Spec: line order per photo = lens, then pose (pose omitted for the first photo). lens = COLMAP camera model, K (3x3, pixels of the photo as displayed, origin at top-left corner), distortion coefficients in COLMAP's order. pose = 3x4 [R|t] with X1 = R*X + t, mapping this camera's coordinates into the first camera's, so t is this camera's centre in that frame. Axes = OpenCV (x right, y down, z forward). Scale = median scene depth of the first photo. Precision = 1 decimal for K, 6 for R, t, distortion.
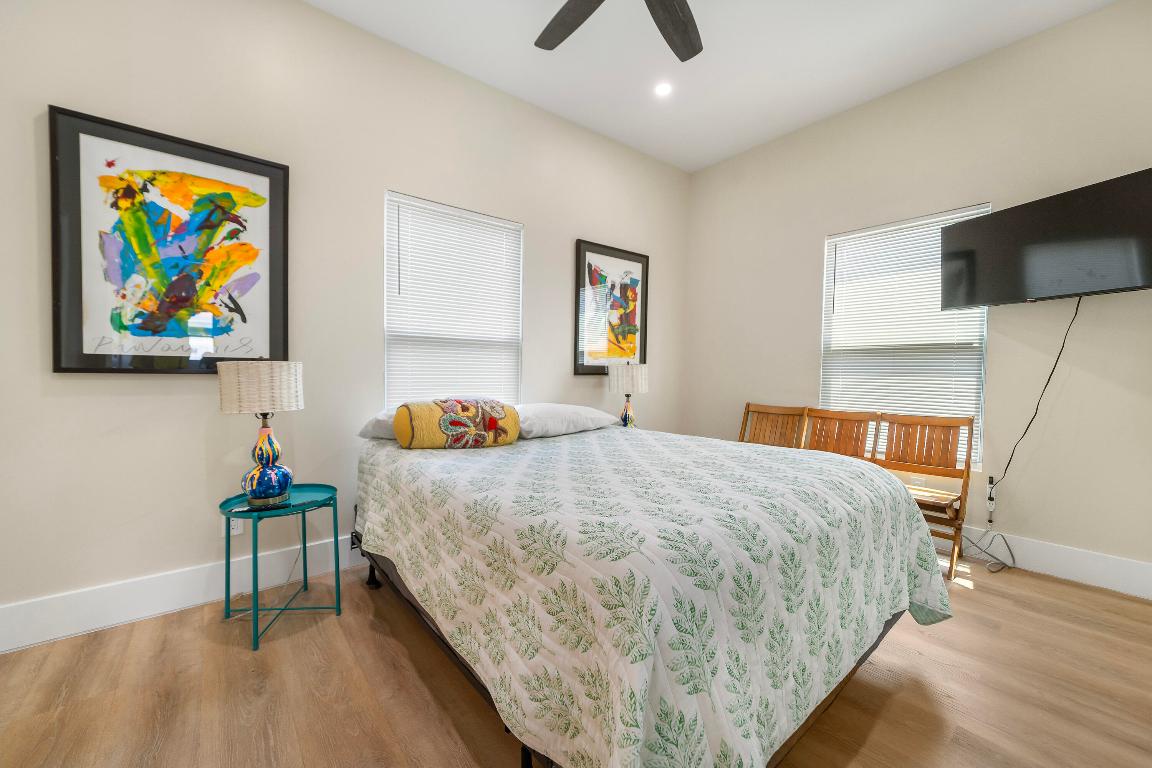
lens RADIAL K [[440.1, 0, 578.6], [0, 440.1, 380.0], [0, 0, 1]] dist [-0.002798, -0.000246]
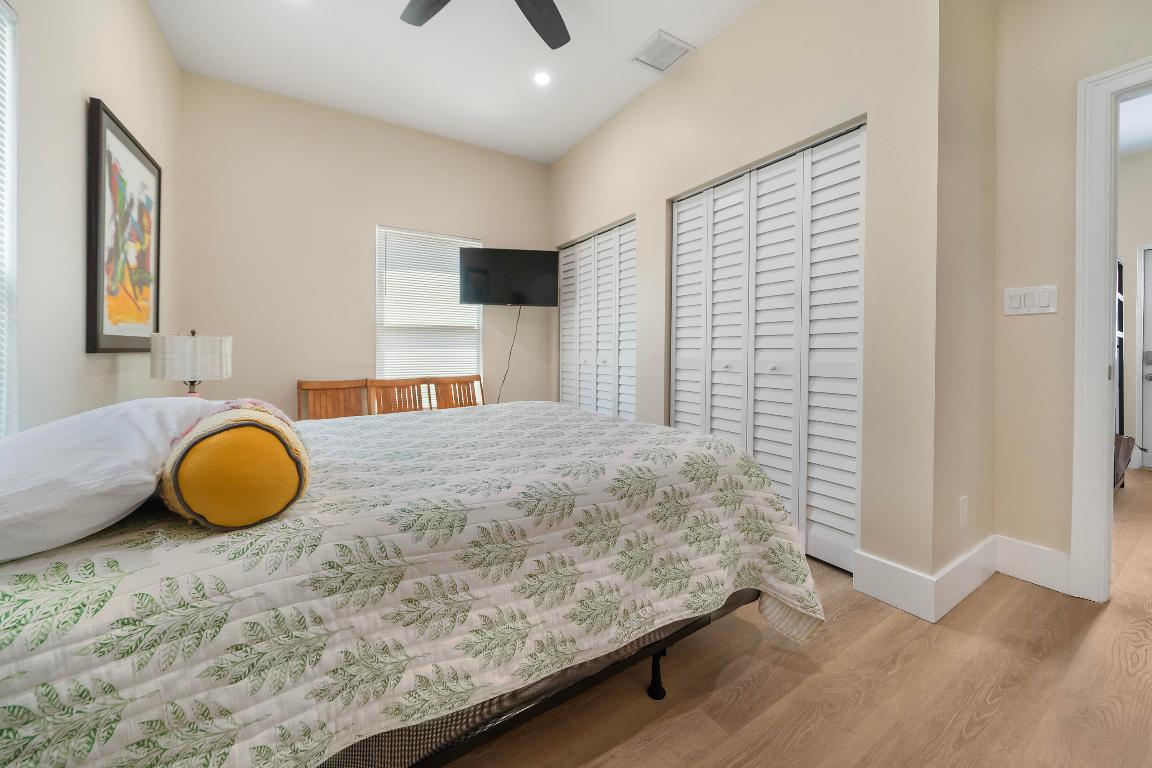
lens RADIAL K [[414.9, 0, 584.3], [0, 414.9, 348.6], [0, 0, 1]] dist [-0.000936, -0.000275]
pose [[0.127221, -0.009632, 0.991828, -0.465481], [0.021146, 0.999752, 0.006997, -0.008629], [-0.991649, 0.020083, 0.127393, 0.385850]]
